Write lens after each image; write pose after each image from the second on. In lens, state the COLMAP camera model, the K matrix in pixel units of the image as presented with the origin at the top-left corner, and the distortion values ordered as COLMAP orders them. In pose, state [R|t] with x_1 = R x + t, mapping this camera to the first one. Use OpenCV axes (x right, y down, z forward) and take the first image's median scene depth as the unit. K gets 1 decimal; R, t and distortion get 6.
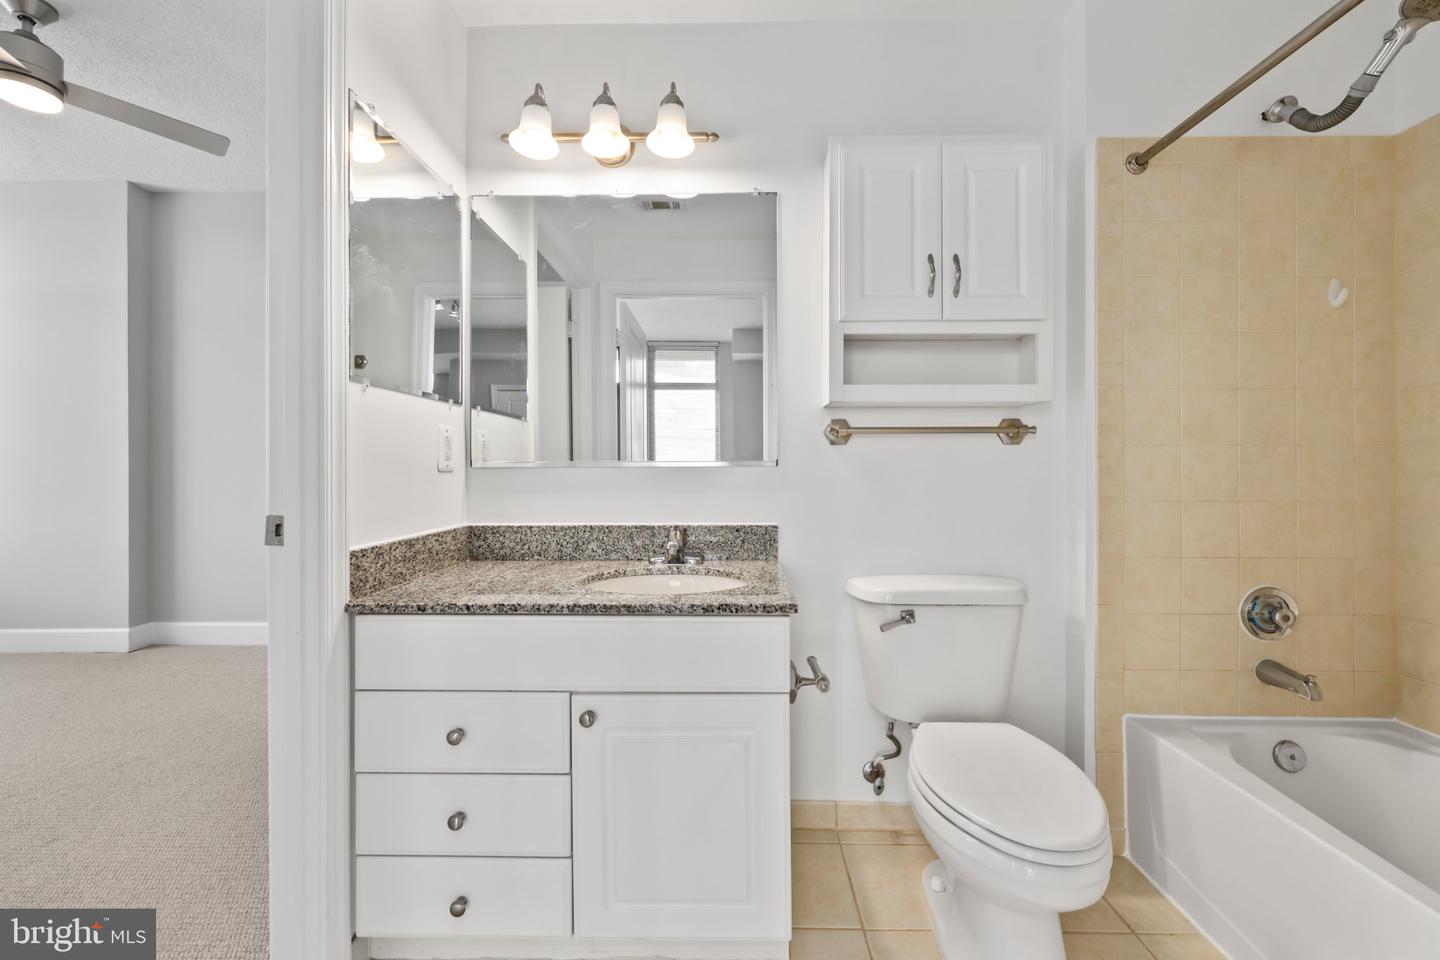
lens RADIAL K [[580.4, 0, 719.3], [0, 580.4, 465.4], [0, 0, 1]] dist [0.001275, -0.000145]
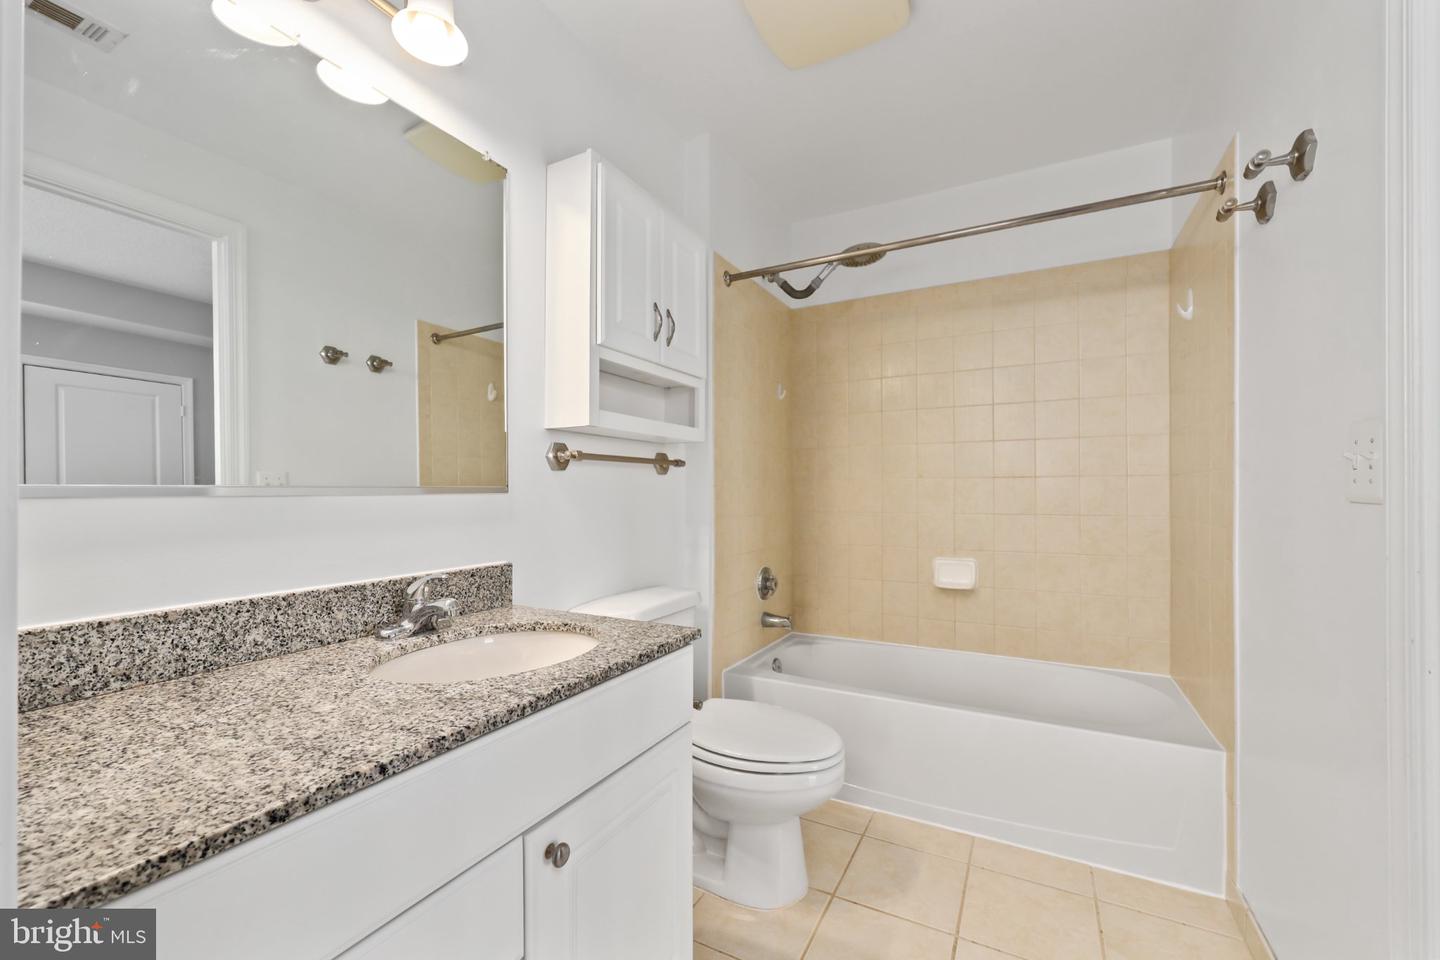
lens RADIAL K [[587.3, 0, 723.9], [0, 587.3, 485.5], [0, 0, 1]] dist [-0.000259, 0.000035]
pose [[0.453996, 0.008256, 0.890966, -0.524056], [-0.000203, 0.999958, -0.009163, -0.002046], [-0.891004, 0.003979, 0.453978, 0.335649]]
